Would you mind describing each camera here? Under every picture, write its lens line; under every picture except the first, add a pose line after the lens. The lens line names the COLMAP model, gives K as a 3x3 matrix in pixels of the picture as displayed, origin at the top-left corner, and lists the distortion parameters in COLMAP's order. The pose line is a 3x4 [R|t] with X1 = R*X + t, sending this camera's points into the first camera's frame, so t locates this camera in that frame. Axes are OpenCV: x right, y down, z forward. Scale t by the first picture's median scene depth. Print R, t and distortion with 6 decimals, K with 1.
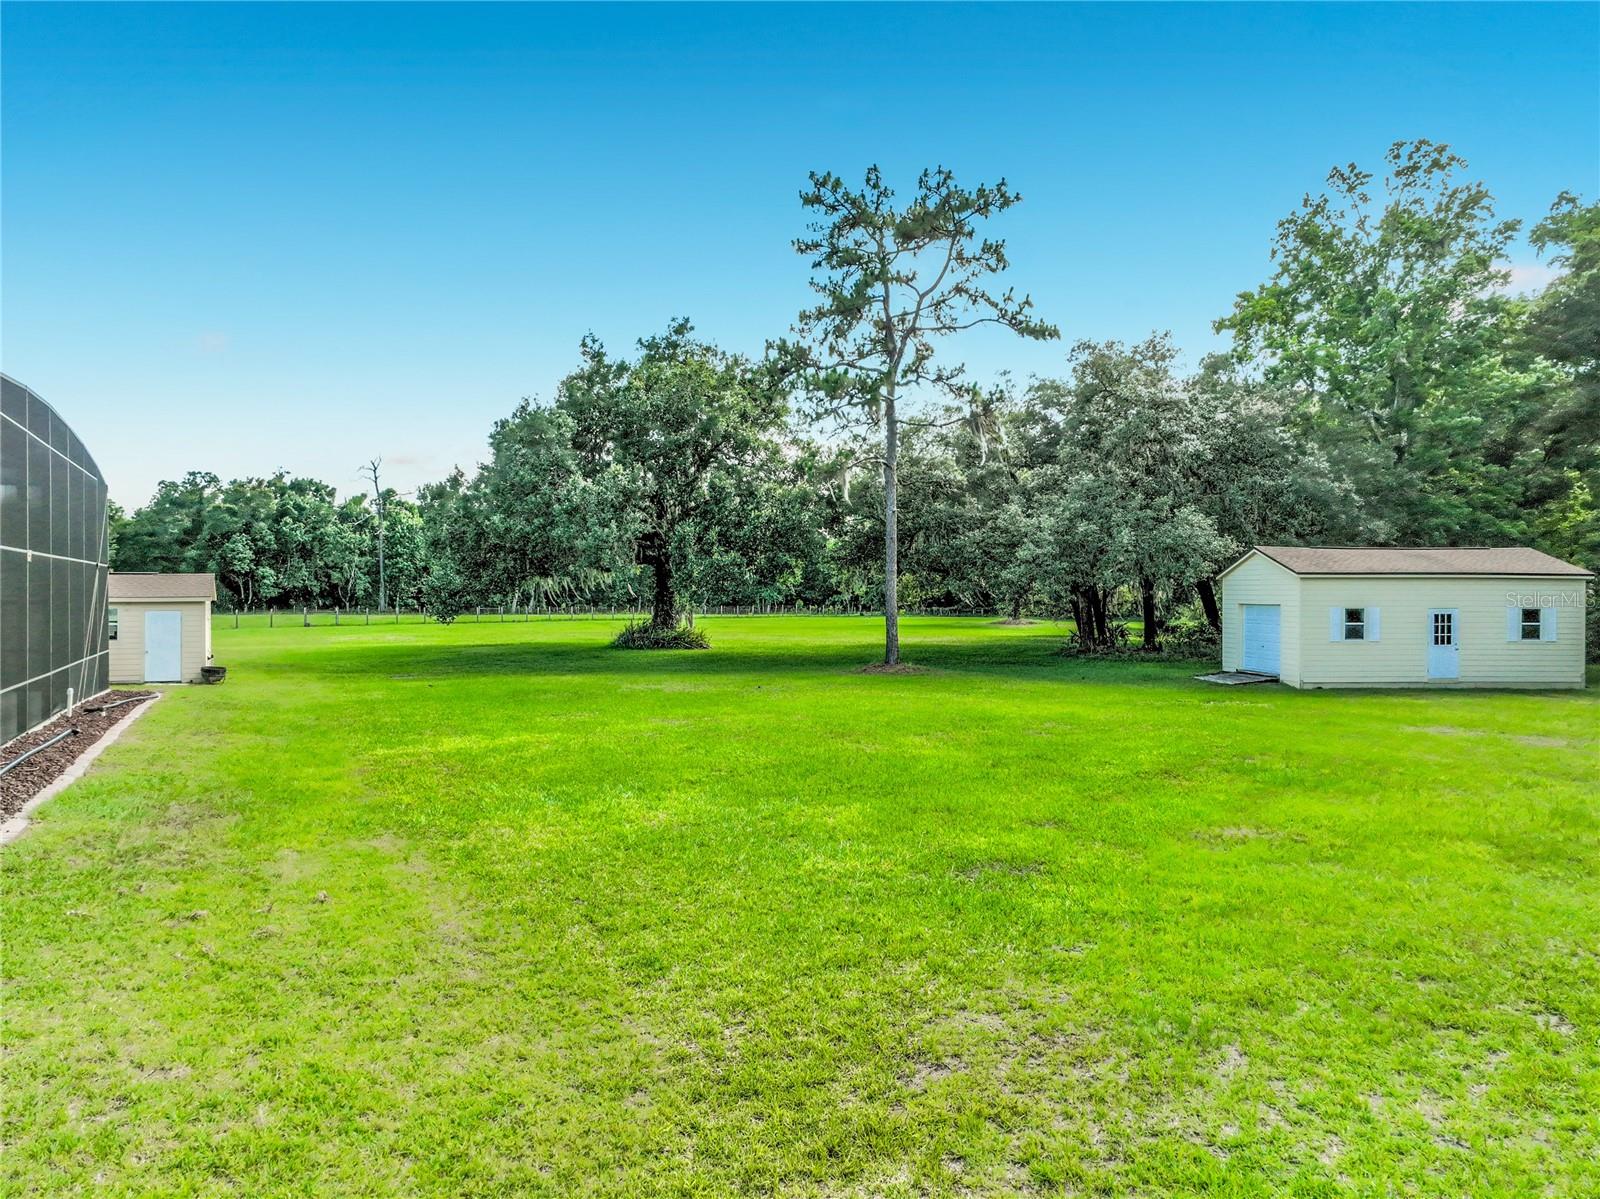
lens RADIAL K [[1138.7, 0, 800.0], [0, 1138.7, 599.5], [0, 0, 1]] dist [0.000884, 0.014032]
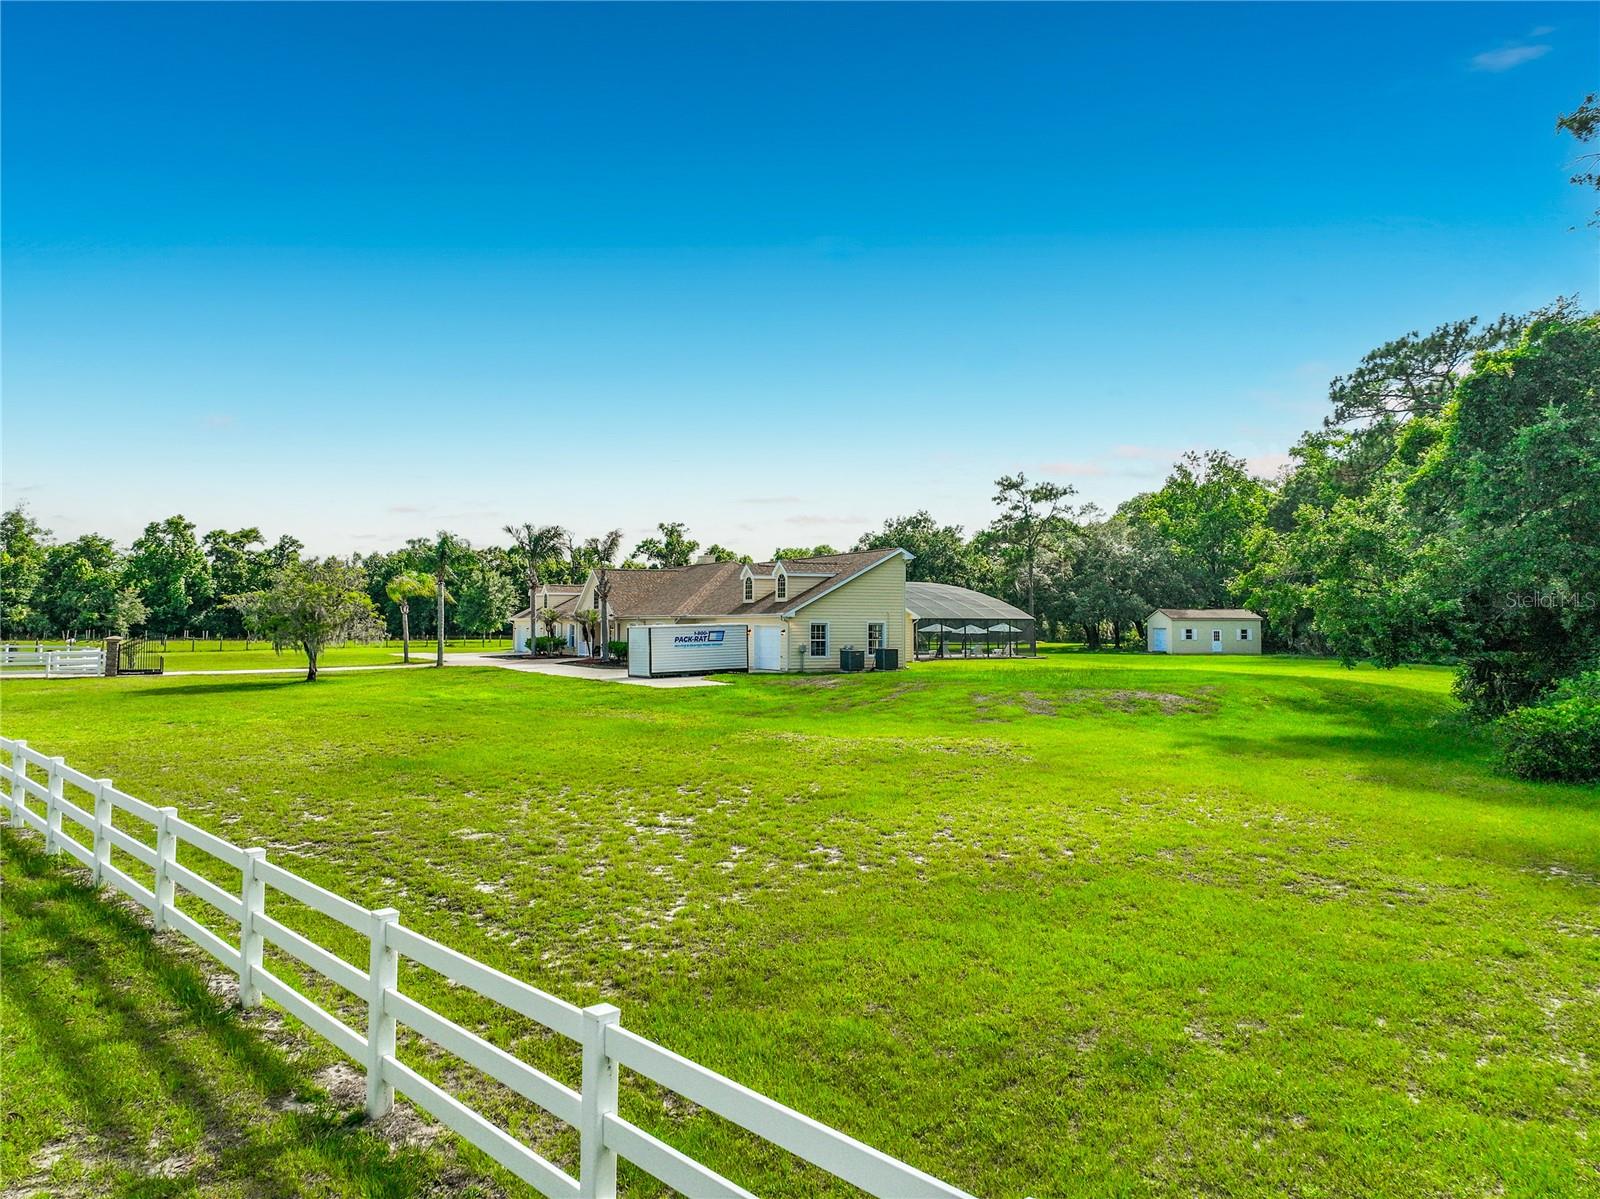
lens RADIAL K [[1094.5, 0, 800.0], [0, 1094.5, 599.5], [0, 0, 1]] dist [0.006208, 0.010440]
pose [[0.999144, -0.006349, 0.040871, -0.581383], [0.007357, 0.999671, -0.024560, -0.007578], [-0.040702, 0.024839, 0.998863, -1.625557]]
